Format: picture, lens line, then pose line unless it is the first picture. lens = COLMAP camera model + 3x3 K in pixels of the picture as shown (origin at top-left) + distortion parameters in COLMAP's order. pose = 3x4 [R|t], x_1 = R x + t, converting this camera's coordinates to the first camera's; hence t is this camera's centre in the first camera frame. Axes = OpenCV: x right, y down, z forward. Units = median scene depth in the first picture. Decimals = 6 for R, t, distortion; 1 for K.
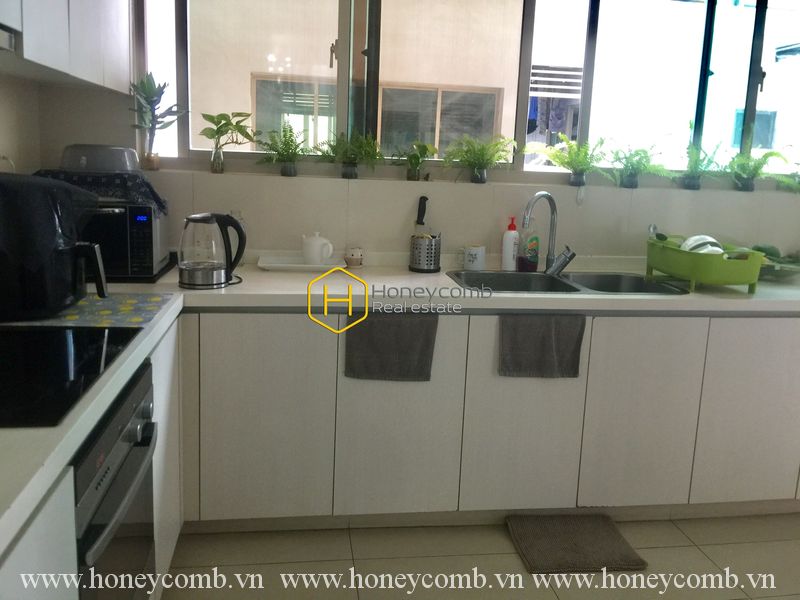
lens RADIAL K [[669.6, 0, 400.0], [0, 669.6, 300.0], [0, 0, 1]] dist [0.043768, -0.046231]
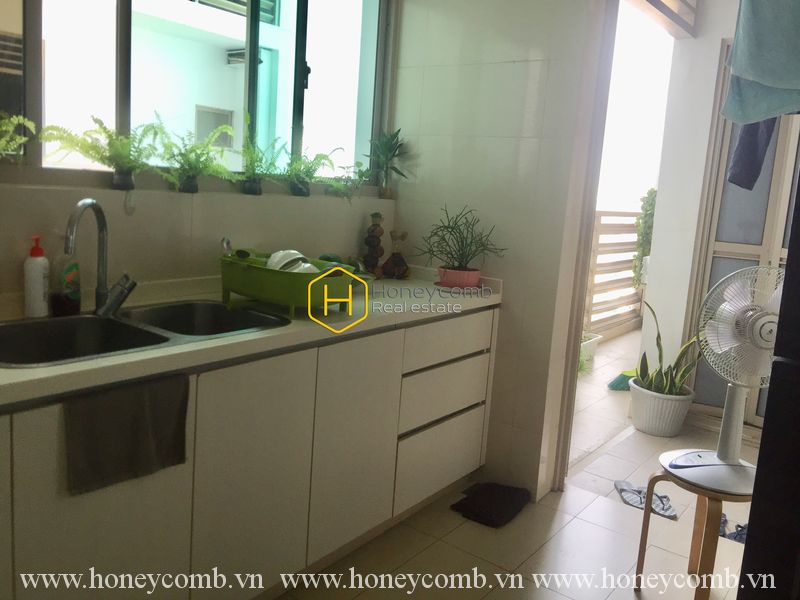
lens RADIAL K [[669.6, 0, 400.0], [0, 669.6, 300.0], [0, 0, 1]] dist [0.043768, -0.046231]
pose [[0.718514, -0.109907, 0.686774, -0.038415], [0.101777, 0.993421, 0.052499, -0.059108], [-0.688026, 0.032176, 0.724973, 0.267687]]
